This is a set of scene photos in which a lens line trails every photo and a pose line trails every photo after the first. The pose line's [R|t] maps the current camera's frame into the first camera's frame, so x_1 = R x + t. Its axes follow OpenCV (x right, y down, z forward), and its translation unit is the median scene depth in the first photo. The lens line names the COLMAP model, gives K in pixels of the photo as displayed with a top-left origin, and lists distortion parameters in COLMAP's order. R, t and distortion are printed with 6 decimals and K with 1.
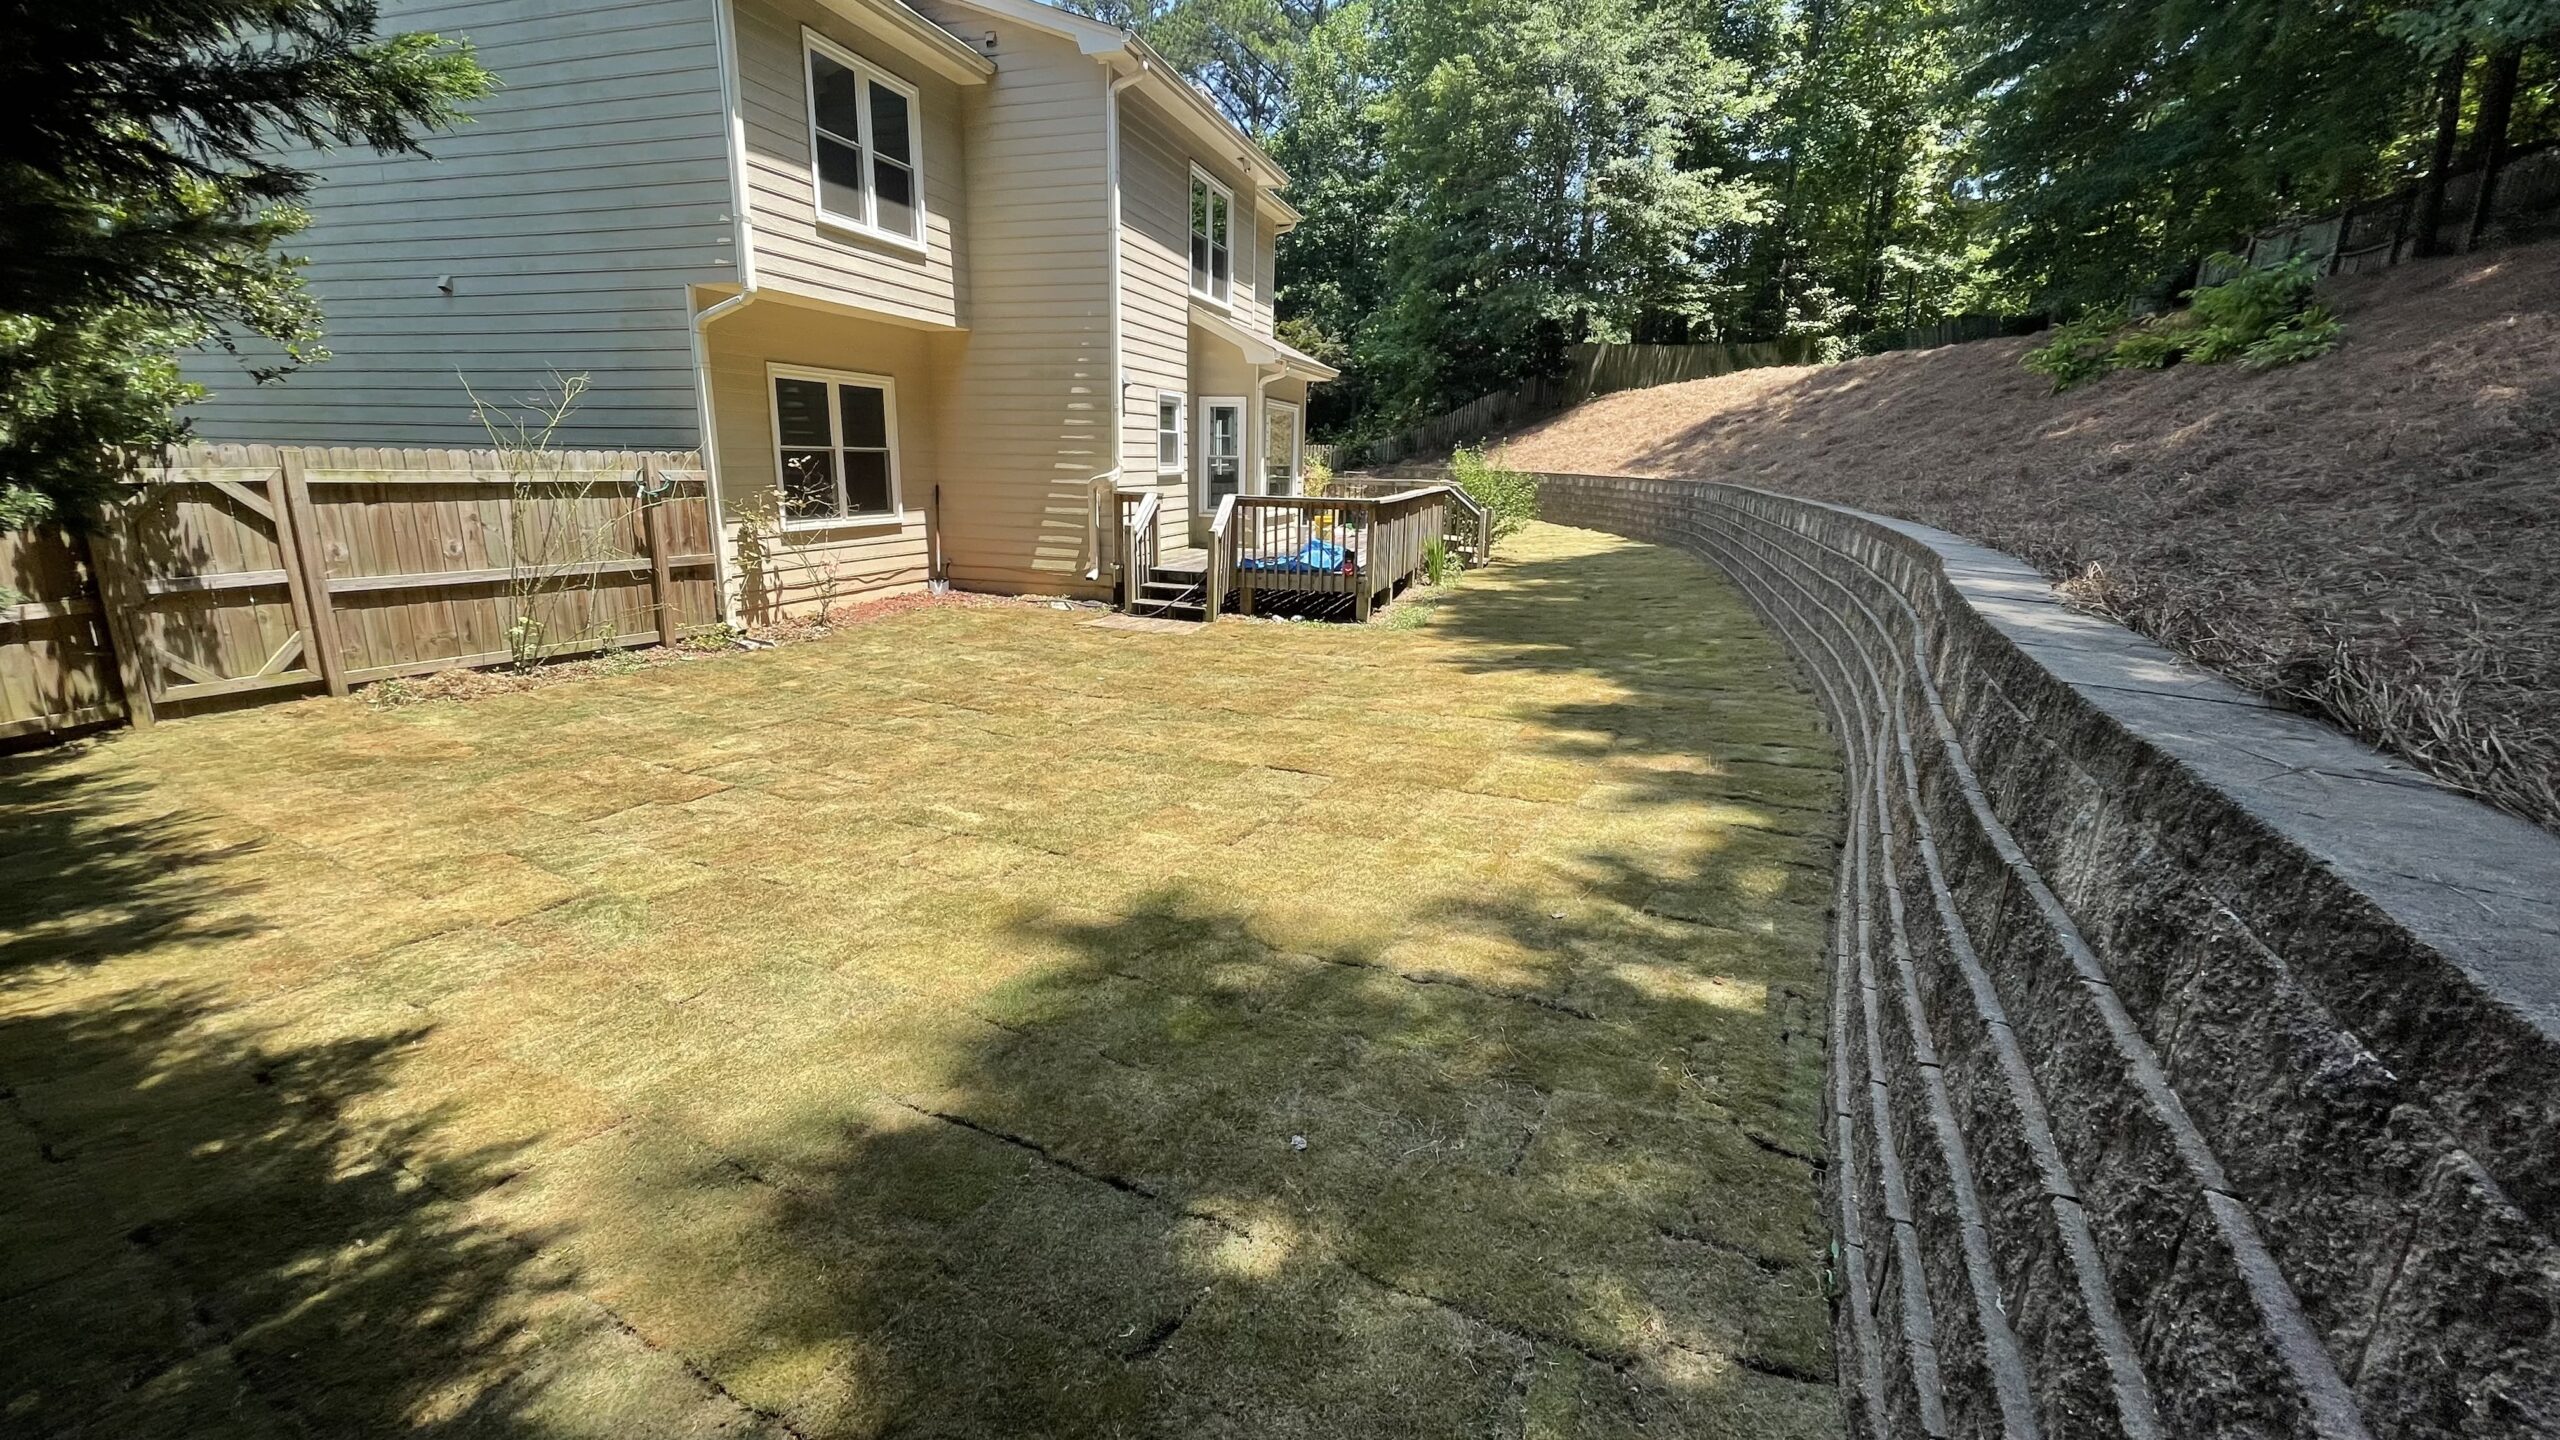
lens RADIAL K [[1027.9, 0, 1272.5], [0, 1027.9, 721.7], [0, 0, 1]] dist [0.001404, 0.000392]
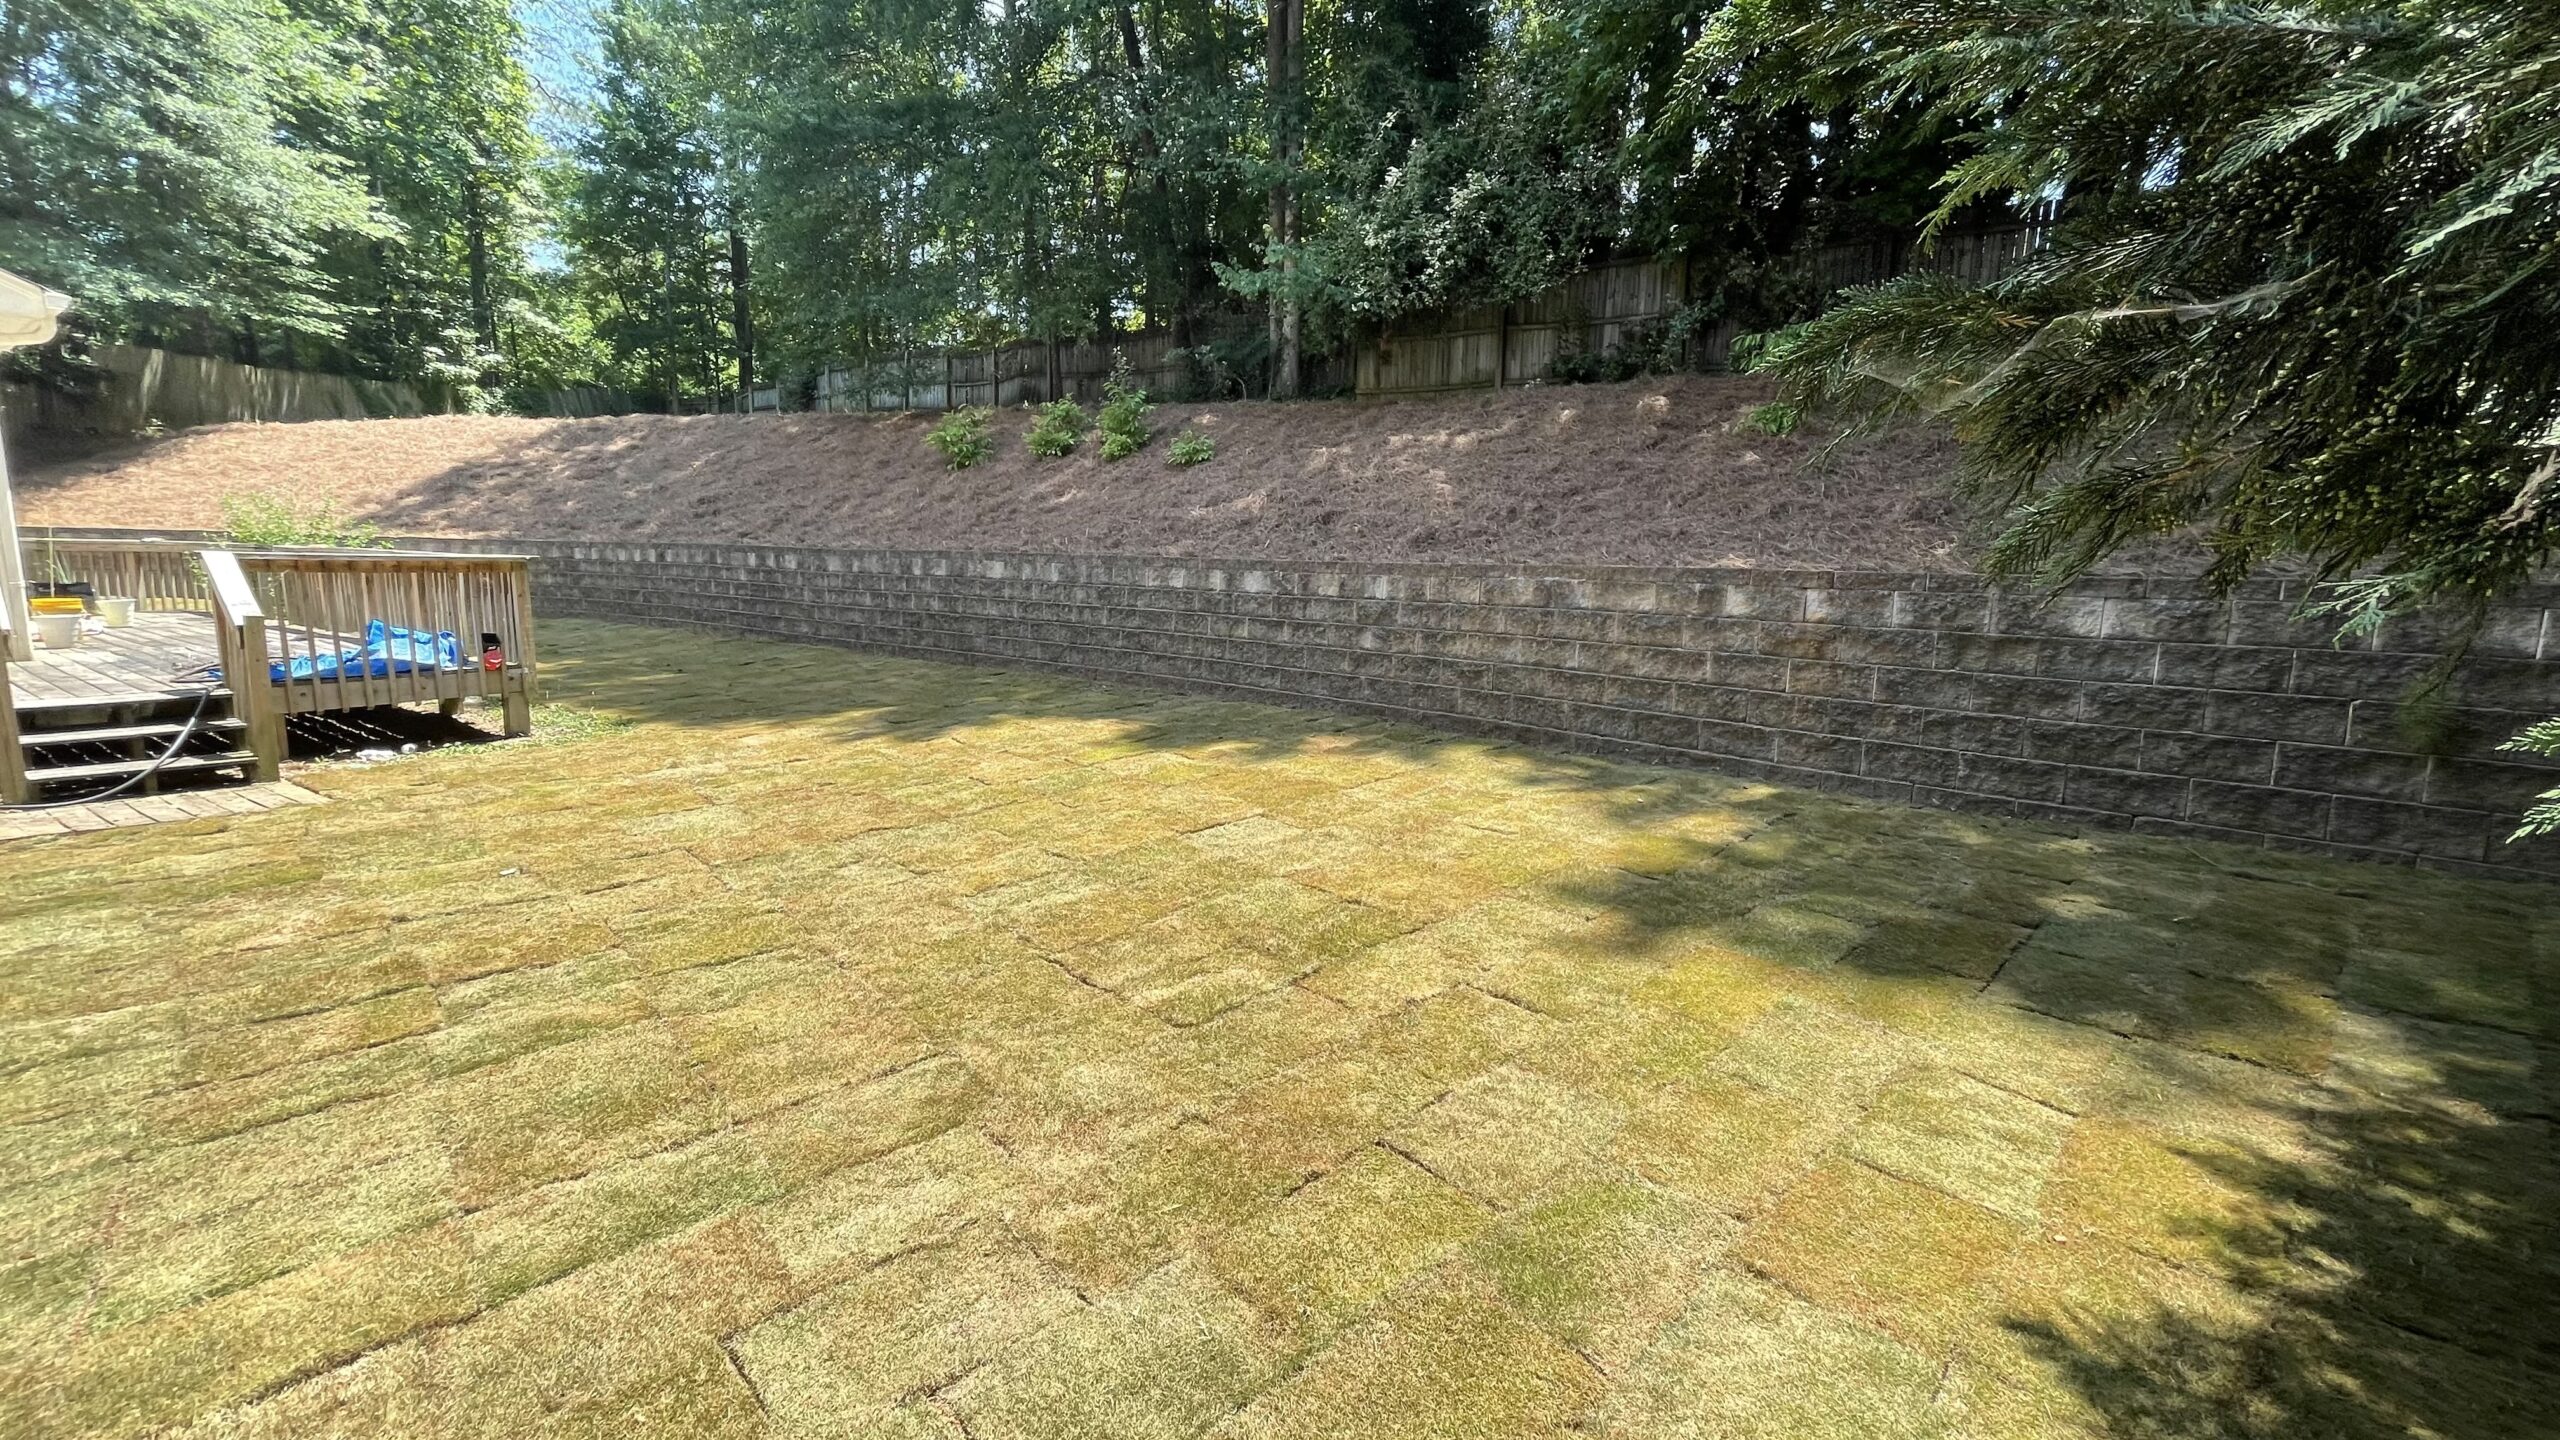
lens RADIAL K [[1027.9, 0, 1282.1], [0, 1027.9, 727.8], [0, 0, 1]] dist [0.001404, 0.000392]
pose [[0.288751, -0.167221, 0.942688, -0.411683], [0.223845, 0.969130, 0.103346, -0.060378], [-0.930868, 0.181175, 0.317269, 0.320202]]
